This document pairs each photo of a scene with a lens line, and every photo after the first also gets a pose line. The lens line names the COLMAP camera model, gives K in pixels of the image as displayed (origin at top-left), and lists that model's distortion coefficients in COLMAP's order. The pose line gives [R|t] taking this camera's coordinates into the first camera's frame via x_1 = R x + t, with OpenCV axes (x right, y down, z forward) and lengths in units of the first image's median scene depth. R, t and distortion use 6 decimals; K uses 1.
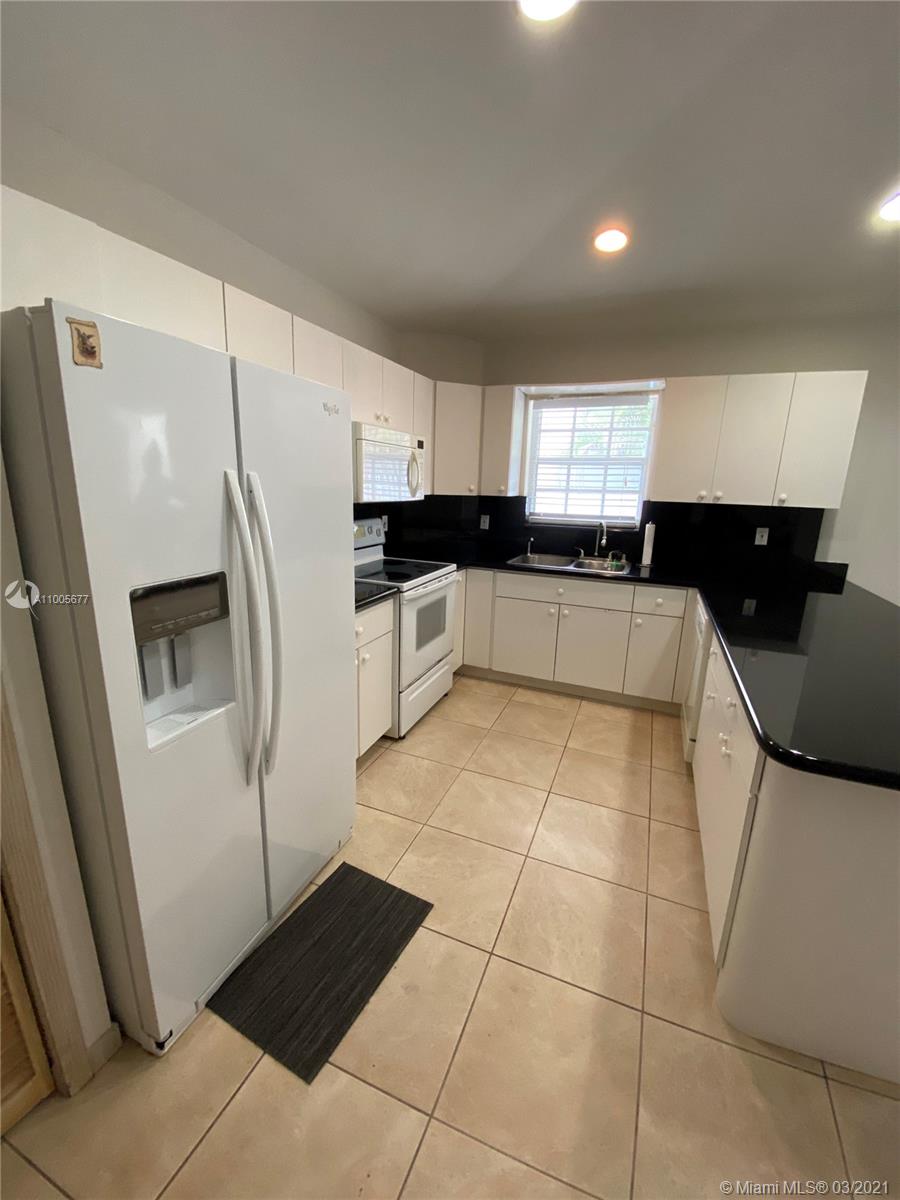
lens RADIAL K [[483.3, 0, 457.3], [0, 483.3, 602.2], [0, 0, 1]] dist [-0.001675, -0.009321]
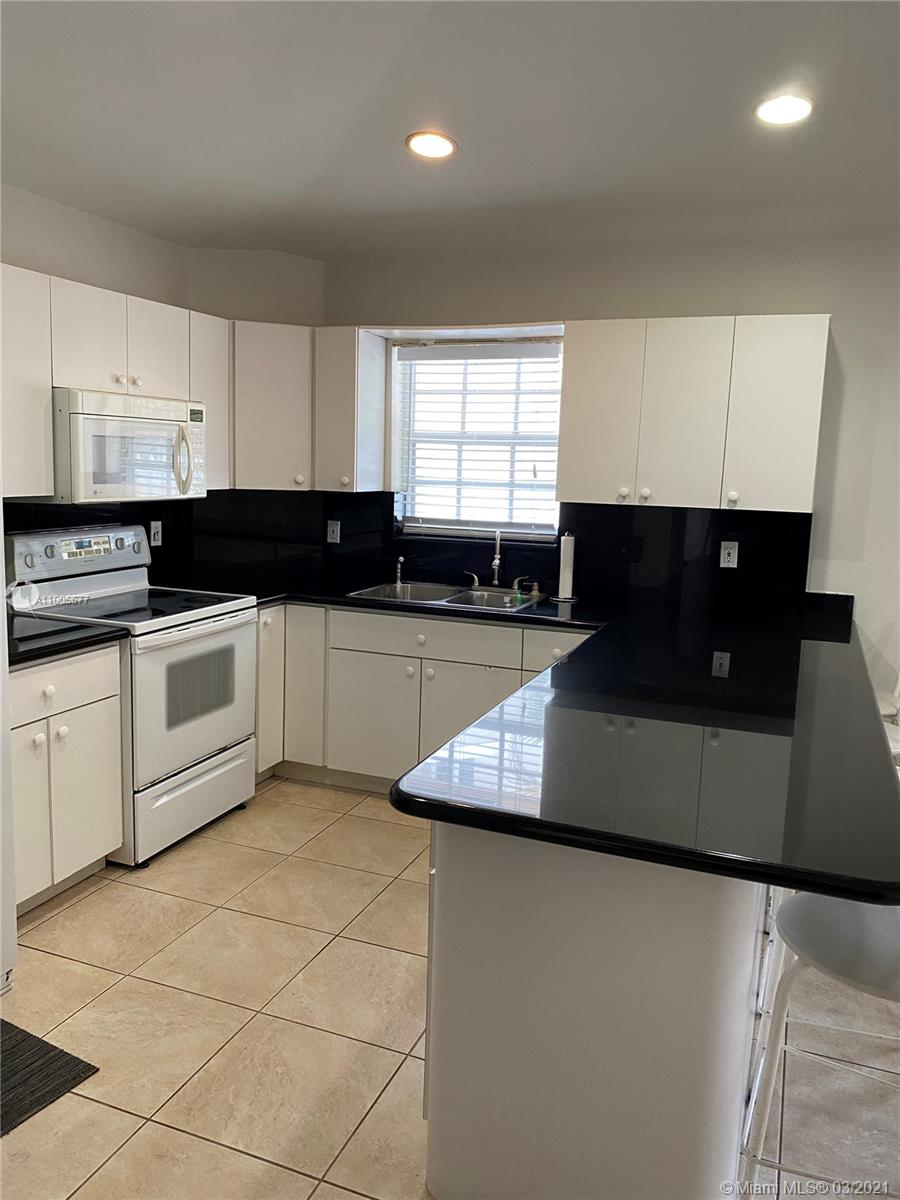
lens RADIAL K [[910.7, 0, 458.5], [0, 910.7, 588.0], [0, 0, 1]] dist [0.040458, -0.041780]
pose [[0.999652, 0.000587, 0.026381, 0.234249], [0.002141, 0.994651, -0.103267, 0.035749], [-0.026301, 0.103287, 0.994304, -0.217981]]
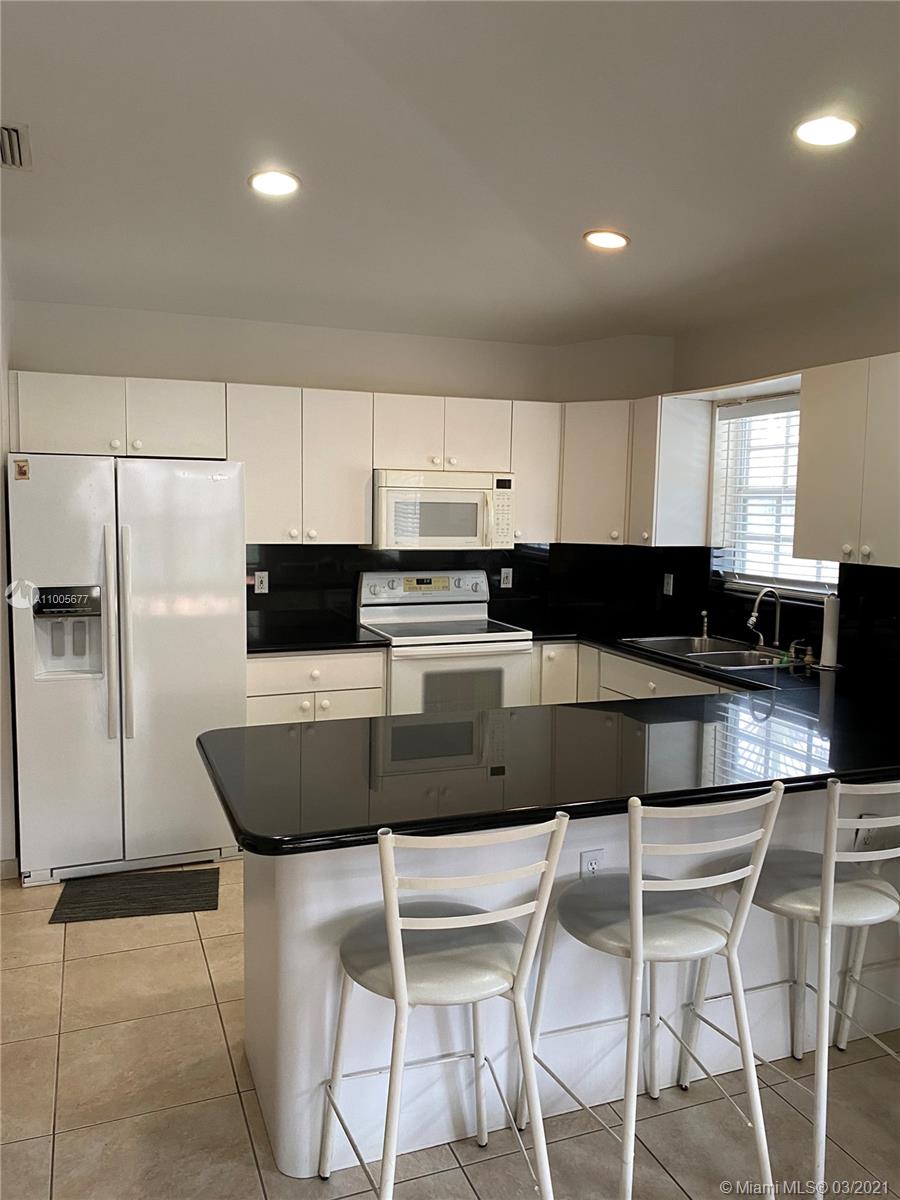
lens RADIAL K [[910.7, 0, 448.5], [0, 910.7, 596.8], [0, 0, 1]] dist [0.040458, -0.041780]
pose [[0.687967, 0.056088, -0.723571, 0.941784], [-0.170262, 0.981657, -0.085790, 0.013409], [0.705487, 0.182218, 0.684897, -0.098702]]
